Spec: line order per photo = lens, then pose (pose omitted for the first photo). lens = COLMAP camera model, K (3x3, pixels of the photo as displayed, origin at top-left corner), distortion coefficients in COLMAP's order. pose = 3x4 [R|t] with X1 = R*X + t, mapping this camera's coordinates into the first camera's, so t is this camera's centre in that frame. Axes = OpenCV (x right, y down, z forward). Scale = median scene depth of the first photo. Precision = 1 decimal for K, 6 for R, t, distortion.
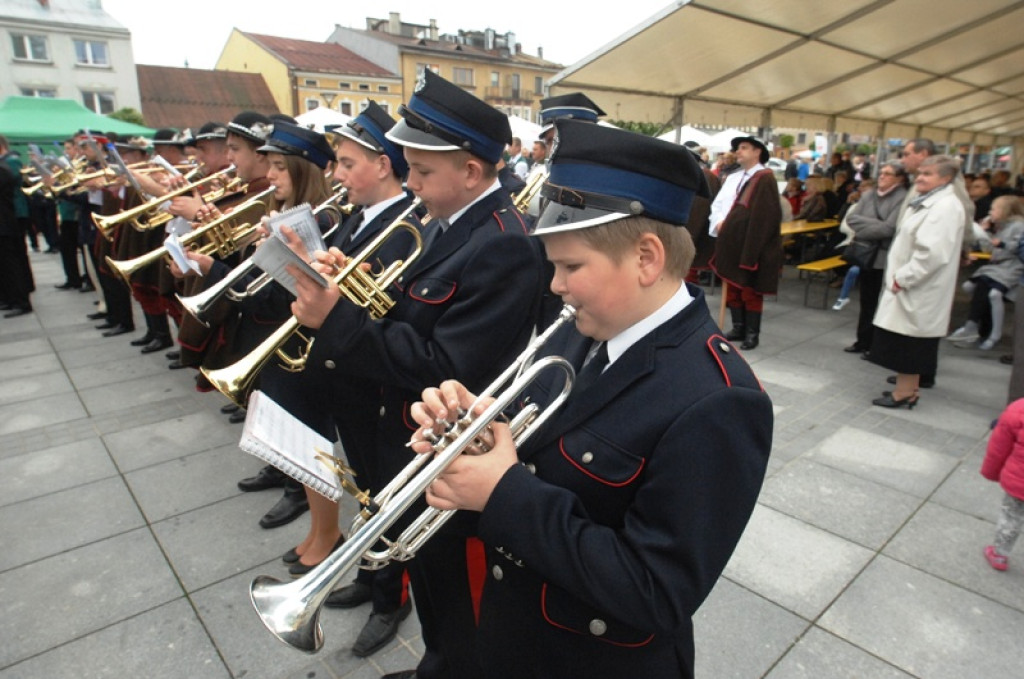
lens RADIAL K [[628.5, 0, 512.6], [0, 628.5, 338.5], [0, 0, 1]] dist [-0.065895, 0.036558]
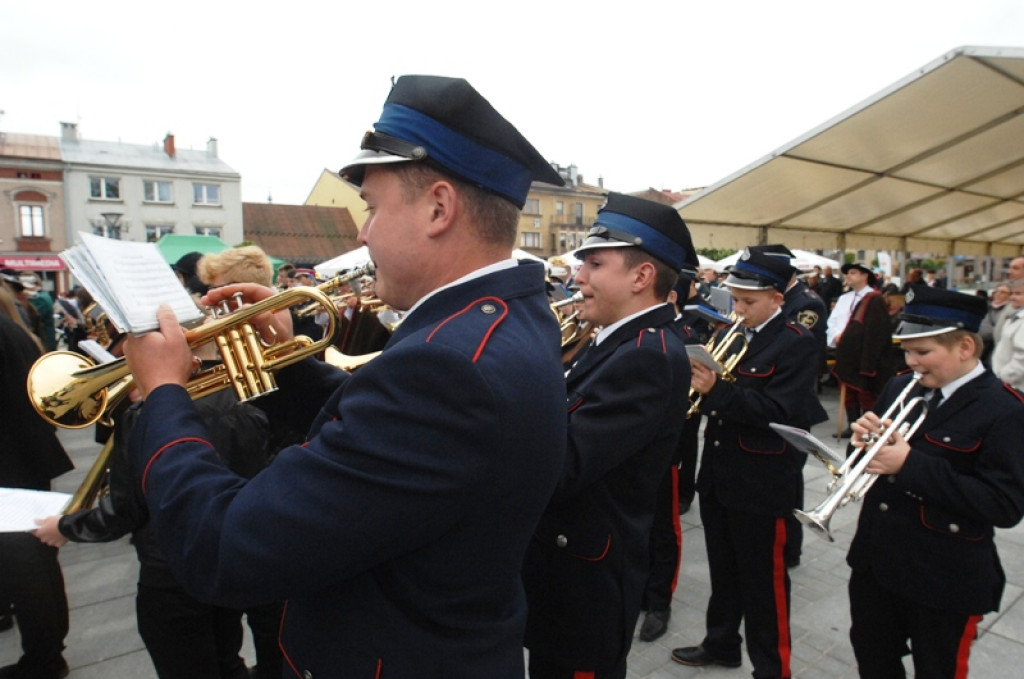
lens RADIAL K [[628.5, 0, 520.4], [0, 628.5, 332.9], [0, 0, 1]] dist [-0.065895, 0.036558]
pose [[0.996962, -0.010547, -0.077174, -0.023111], [-0.004695, 0.980853, -0.194695, 0.004843], [0.077750, 0.194466, 0.977823, -0.024210]]
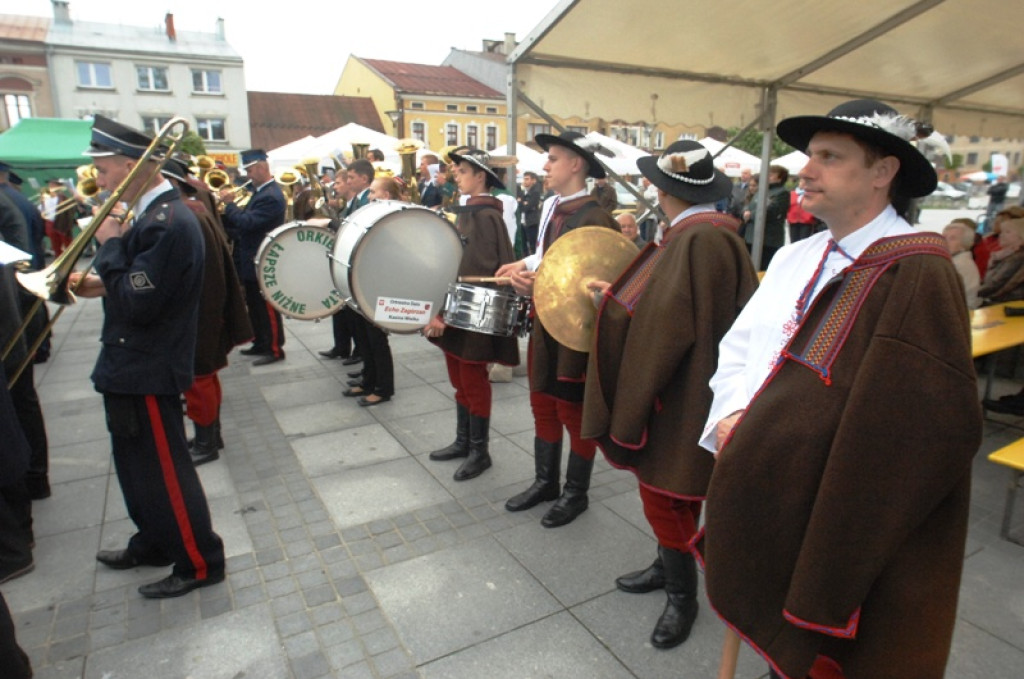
lens RADIAL K [[628.5, 0, 516.4], [0, 628.5, 337.0], [0, 0, 1]] dist [-0.065895, 0.036558]
pose [[0.980609, 0.042561, -0.191297, 0.039795], [-0.049552, 0.998262, -0.031909, -0.028763], [0.189606, 0.040769, 0.981013, 0.096192]]
